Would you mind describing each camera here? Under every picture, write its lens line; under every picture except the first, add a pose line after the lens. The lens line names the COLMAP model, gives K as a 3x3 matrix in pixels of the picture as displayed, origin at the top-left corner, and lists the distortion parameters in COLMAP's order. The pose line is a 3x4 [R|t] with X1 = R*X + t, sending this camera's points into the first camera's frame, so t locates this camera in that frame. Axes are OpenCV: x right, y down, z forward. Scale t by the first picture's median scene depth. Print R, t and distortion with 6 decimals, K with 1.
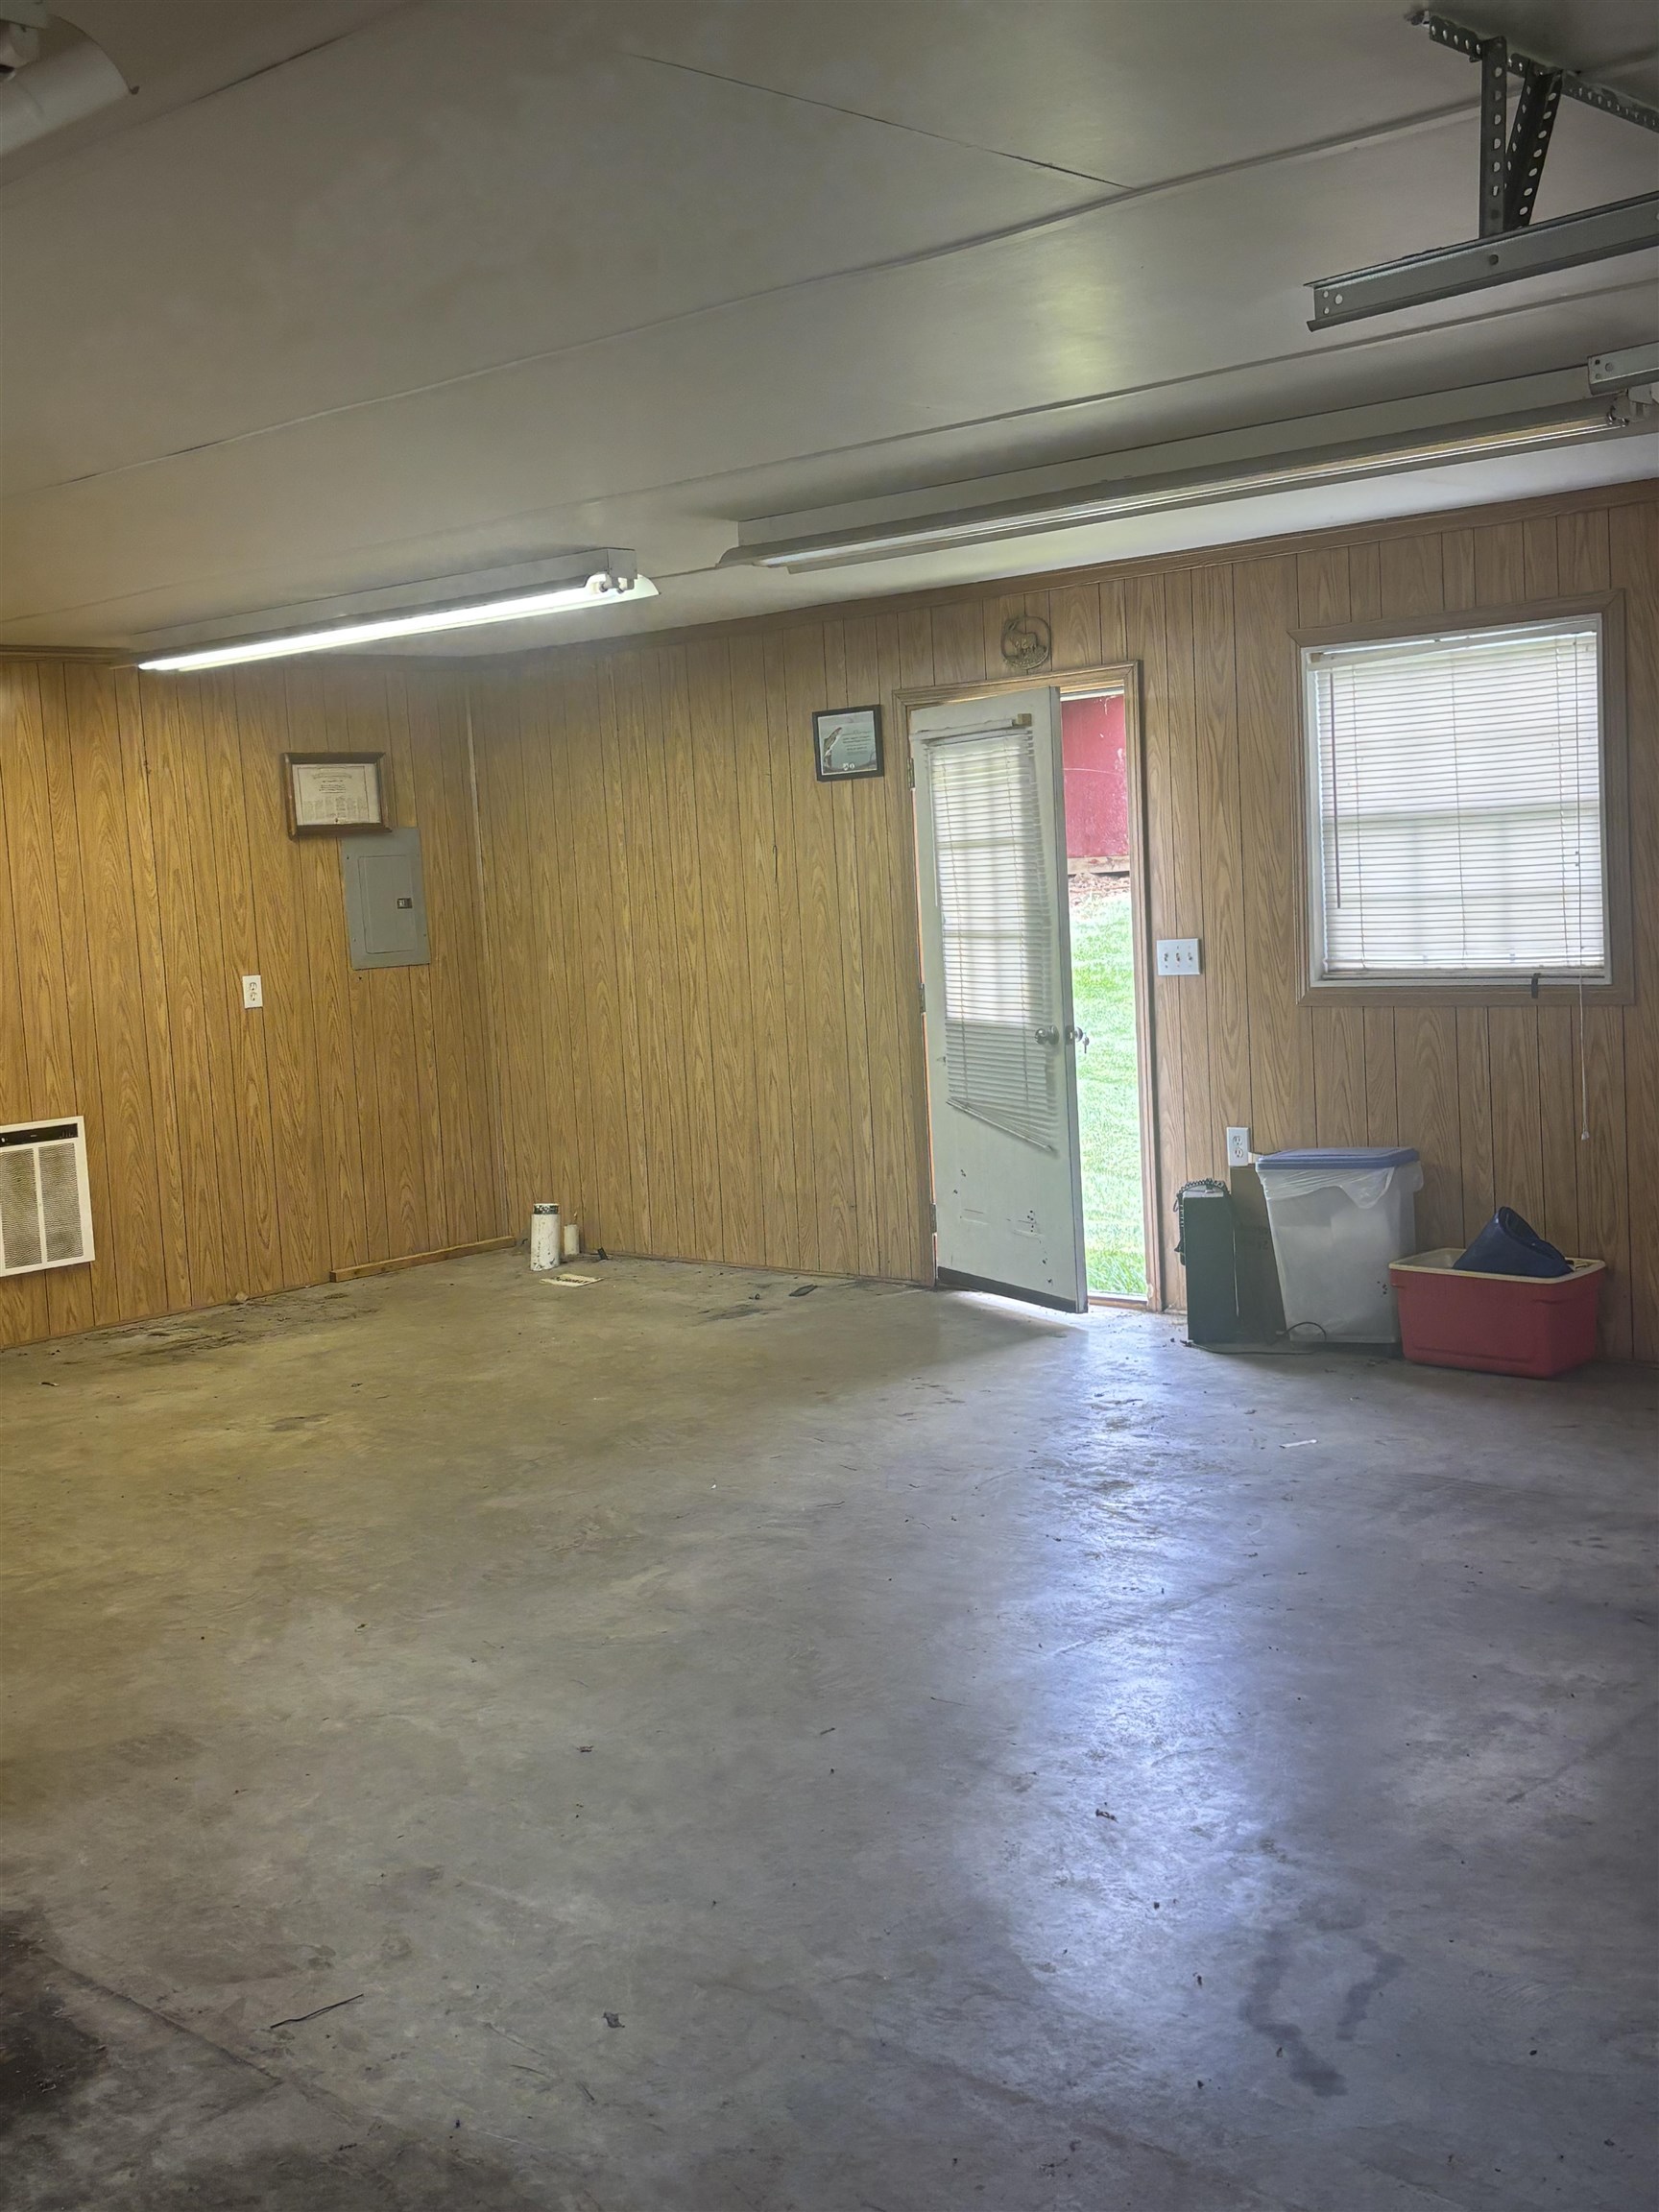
lens RADIAL K [[2473.5, 0, 829.5], [0, 2473.5, 1106.0], [0, 0, 1]] dist [0.185899, -0.574537]
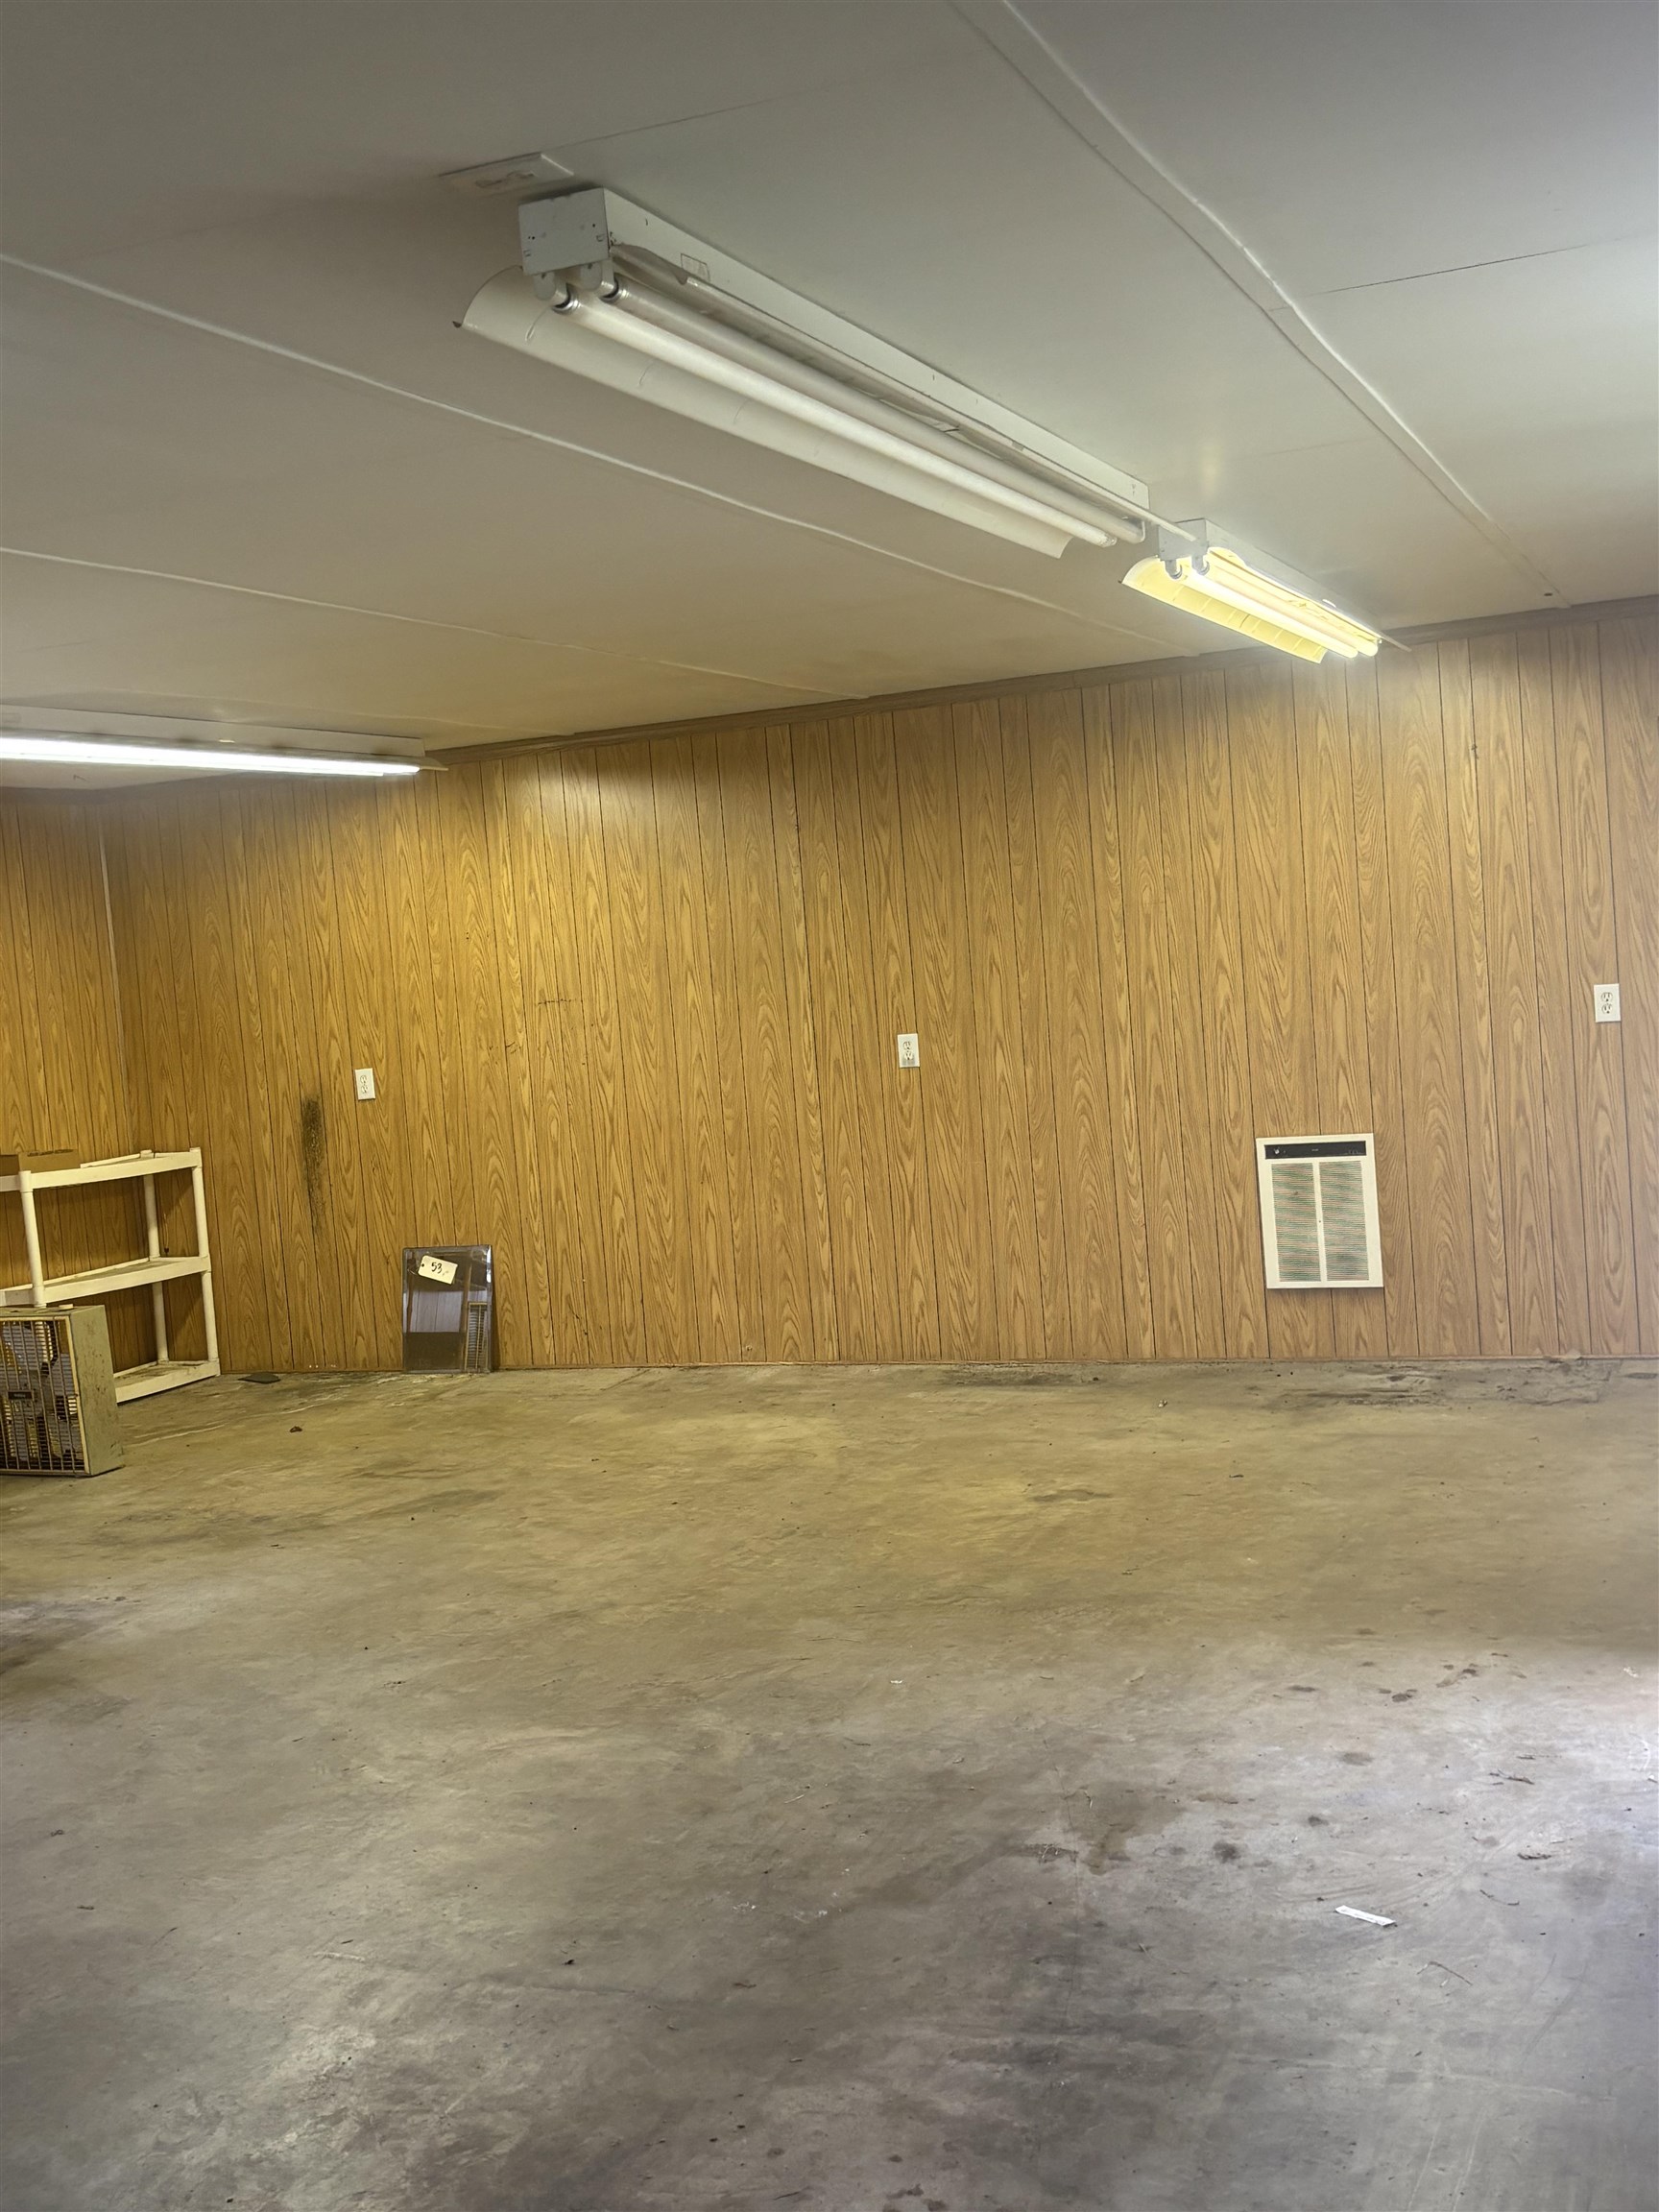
lens RADIAL K [[2473.5, 0, 829.5], [0, 2473.5, 1106.0], [0, 0, 1]] dist [0.185899, -0.574537]
pose [[0.328512, 0.091164, -0.940090, 0.523579], [-0.029331, 0.995836, 0.086320, -0.082524], [0.944044, -0.000784, 0.329818, 0.502938]]
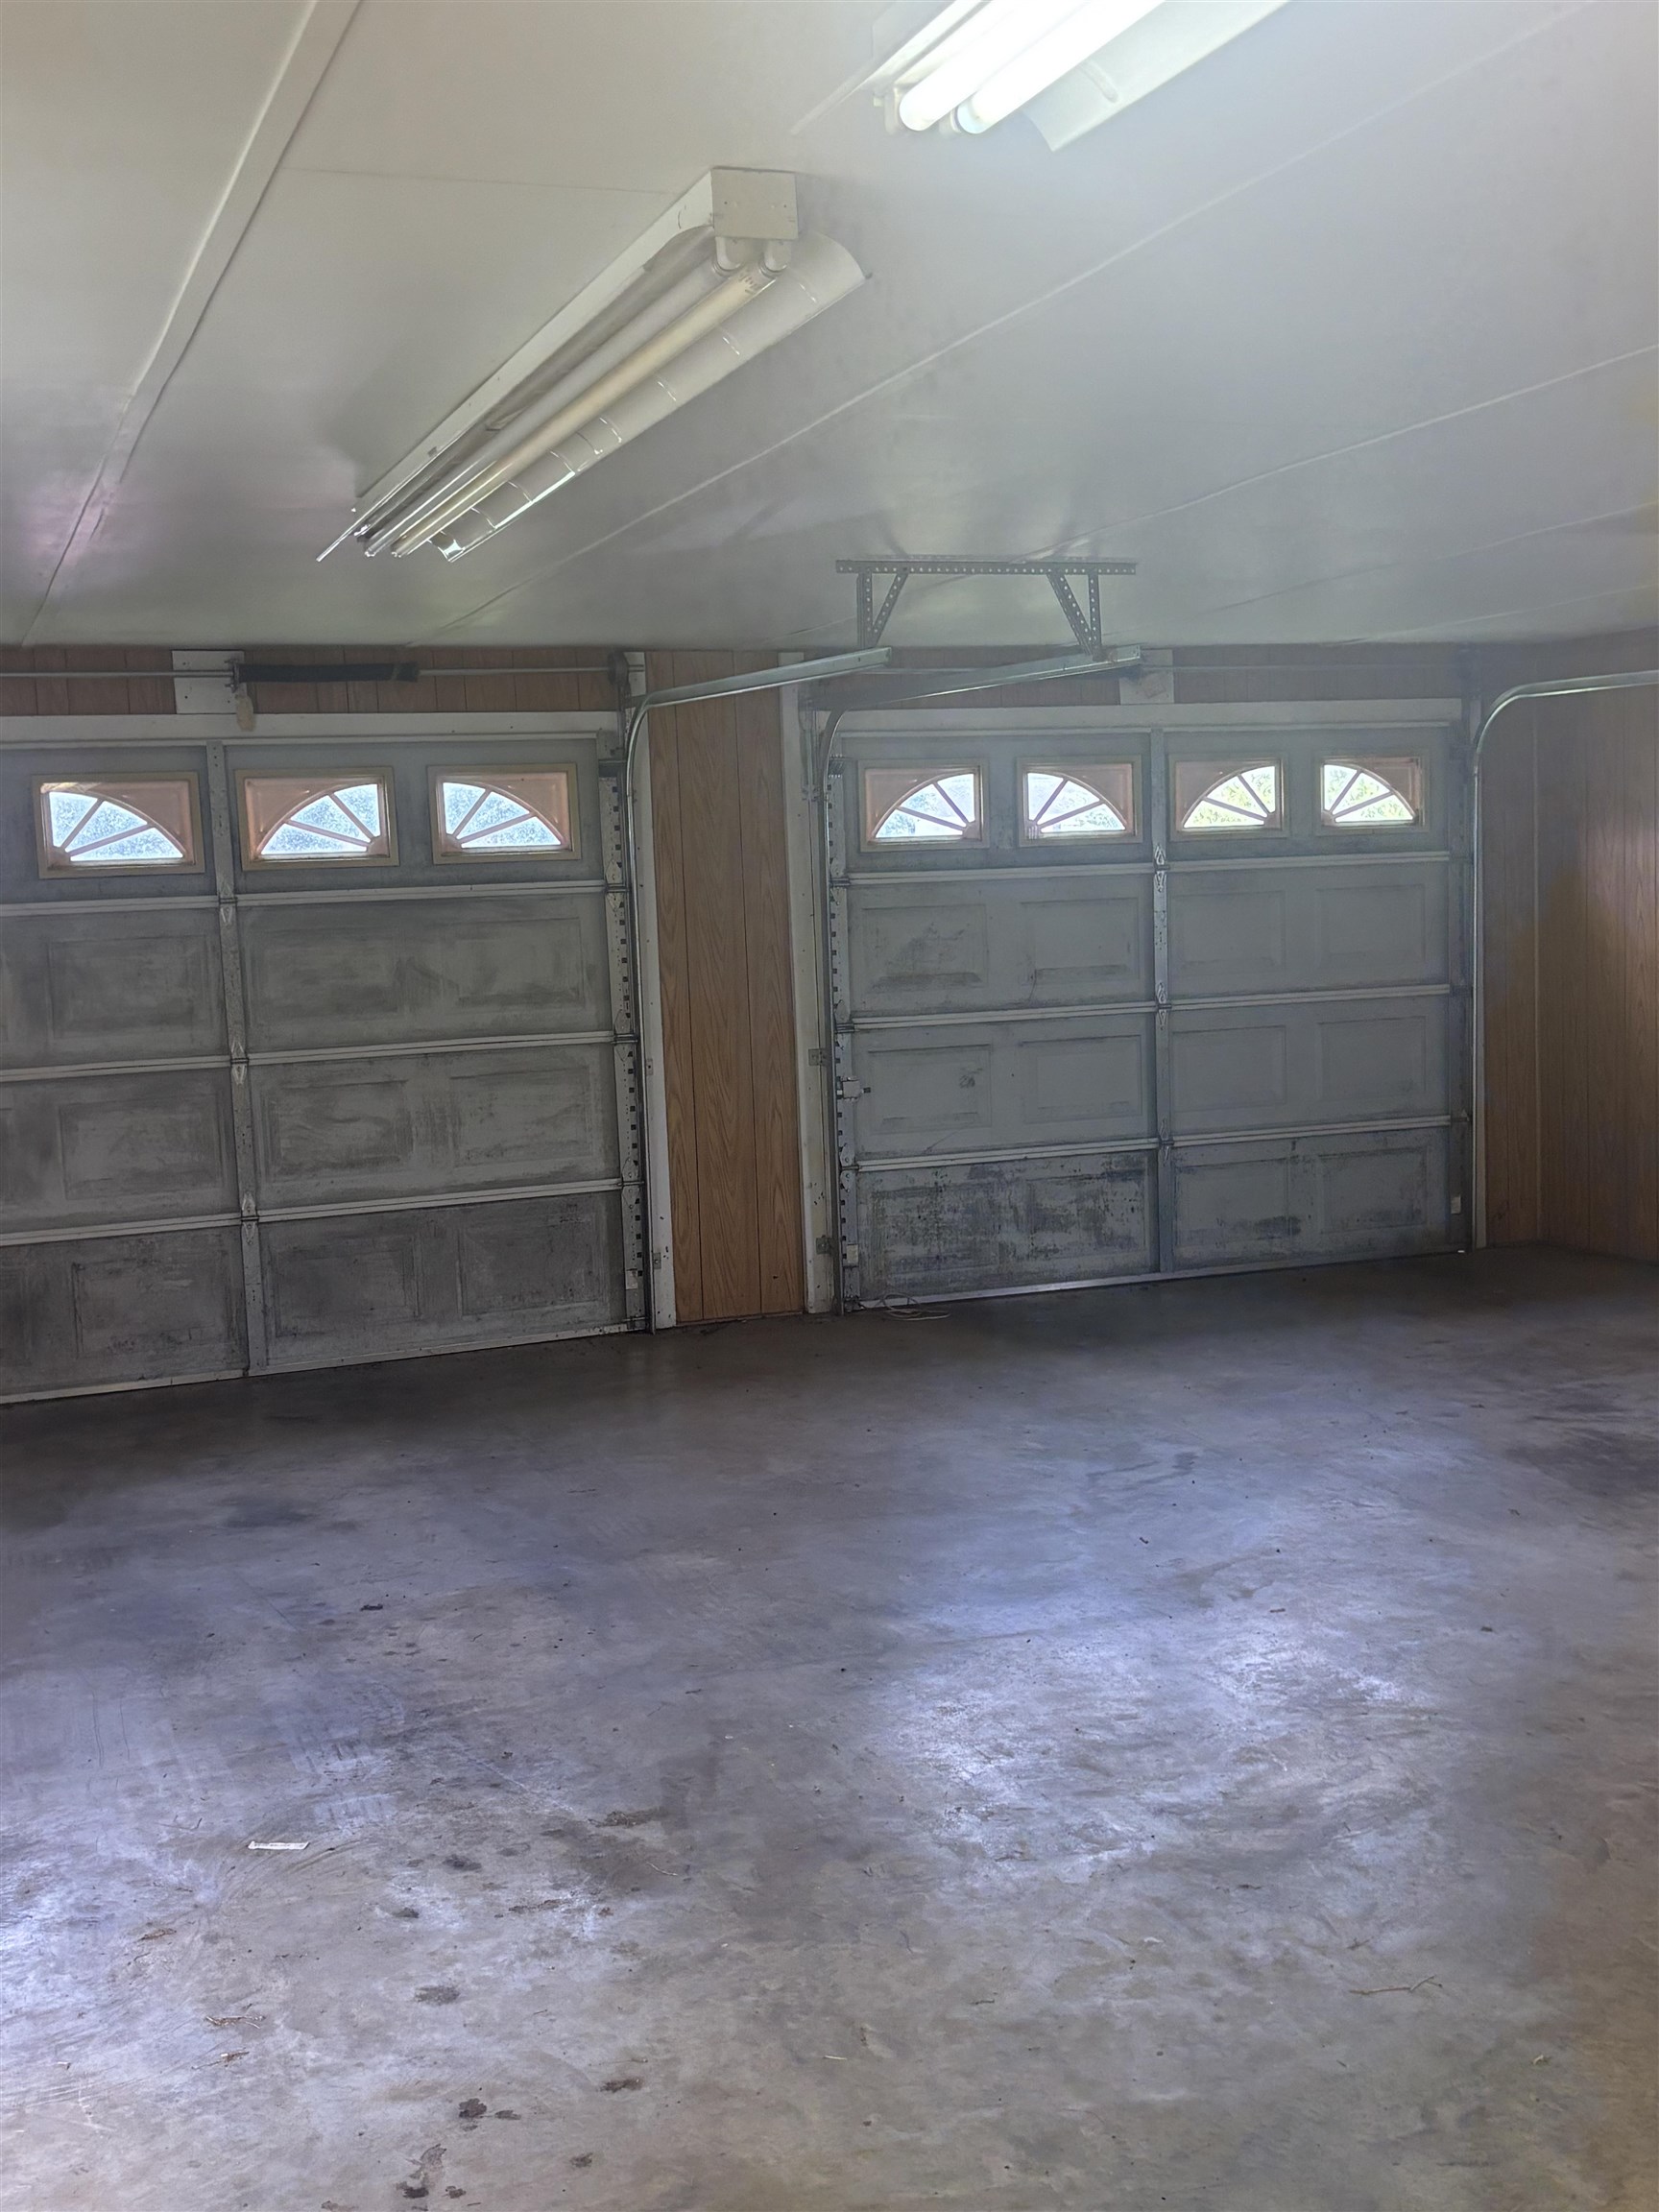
lens RADIAL K [[2293.7, 0, 777.0], [0, 2293.7, 1104.6], [0, 0, 1]] dist [0.063727, -0.005983]
pose [[-0.873976, 0.046451, 0.483744, -0.179971], [0.139637, 0.977448, 0.158422, -0.104790], [-0.465476, 0.206005, -0.860752, 1.069048]]
